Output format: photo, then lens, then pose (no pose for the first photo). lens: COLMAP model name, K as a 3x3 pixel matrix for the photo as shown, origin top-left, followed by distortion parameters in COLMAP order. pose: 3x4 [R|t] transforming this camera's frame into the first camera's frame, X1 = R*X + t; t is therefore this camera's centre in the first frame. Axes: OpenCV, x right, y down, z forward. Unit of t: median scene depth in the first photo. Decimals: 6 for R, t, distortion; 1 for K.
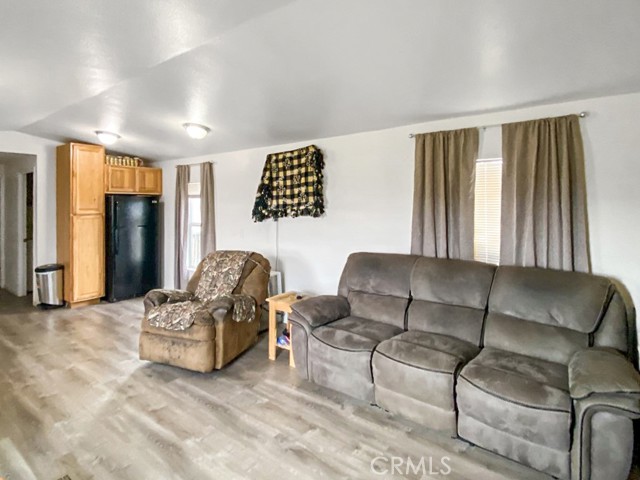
lens RADIAL K [[354.9, 0, 319.9], [0, 354.9, 257.4], [0, 0, 1]] dist [0.026650, -0.001205]
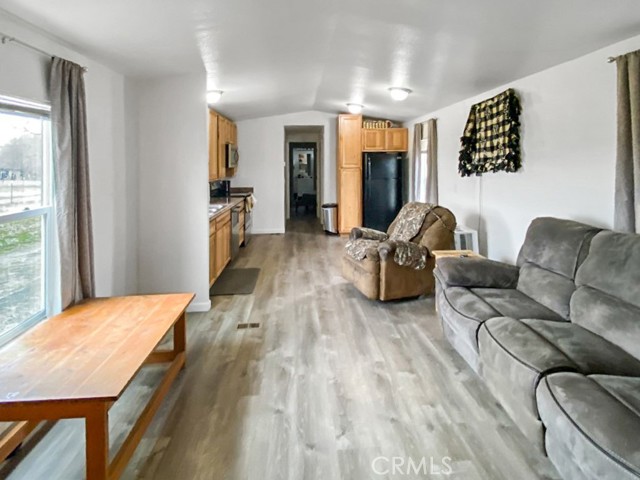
lens RADIAL K [[350.4, 0, 320.0], [0, 350.4, 240.0], [0, 0, 1]] dist [-0.000210, -0.001010]
pose [[0.637977, 0.165901, -0.751972, 0.366662], [-0.114744, 0.986096, 0.120205, 0.001522], [0.761459, 0.009596, 0.648142, 0.087431]]
